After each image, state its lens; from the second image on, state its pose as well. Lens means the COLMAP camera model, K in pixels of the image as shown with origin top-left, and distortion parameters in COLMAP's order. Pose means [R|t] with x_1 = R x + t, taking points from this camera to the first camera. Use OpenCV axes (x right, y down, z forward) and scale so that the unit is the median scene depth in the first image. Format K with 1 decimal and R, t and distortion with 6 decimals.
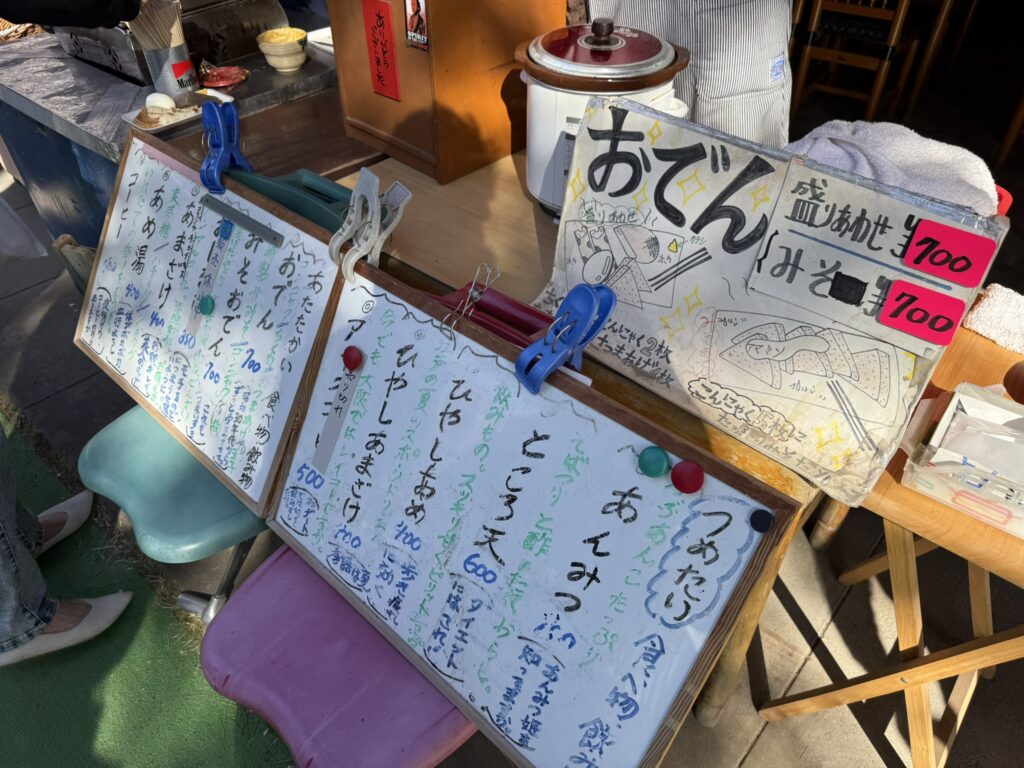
lens RADIAL K [[709.3, 0, 509.8], [0, 709.3, 384.3], [0, 0, 1]] dist [0.000816, -0.000450]
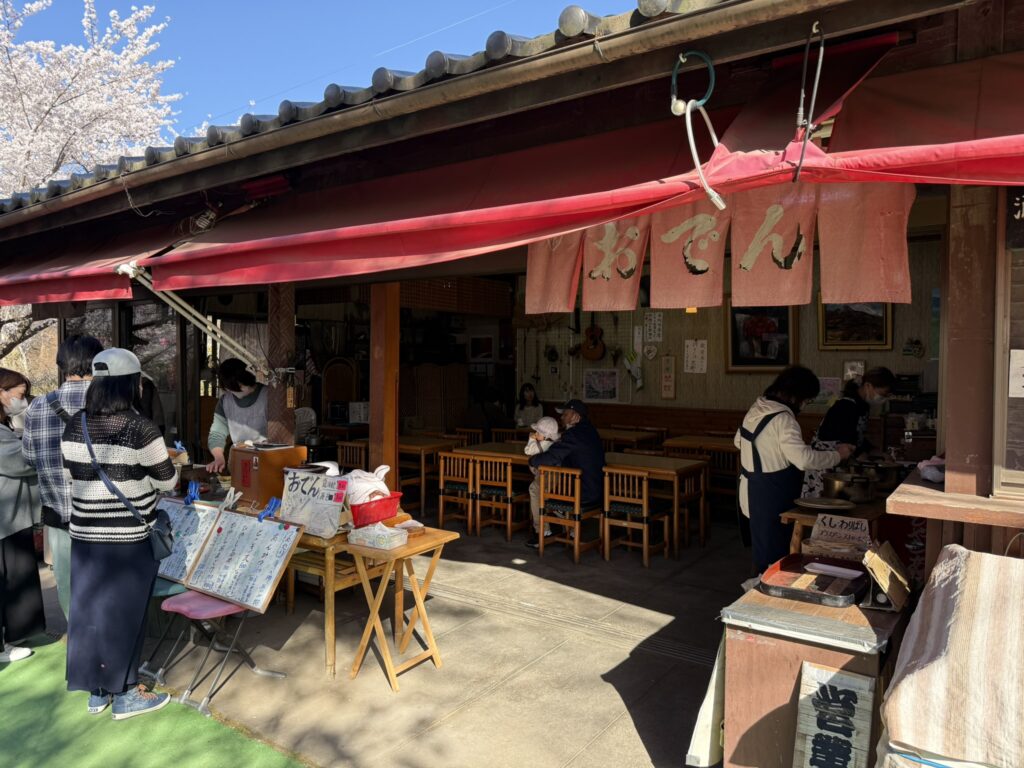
lens RADIAL K [[709.3, 0, 509.8], [0, 709.3, 384.3], [0, 0, 1]] dist [0.000816, -0.000450]
pose [[0.993691, -0.004080, 0.112080, 0.957991], [0.075839, 0.760676, -0.644686, 2.057846], [-0.082626, 0.649118, 0.756187, -2.683620]]
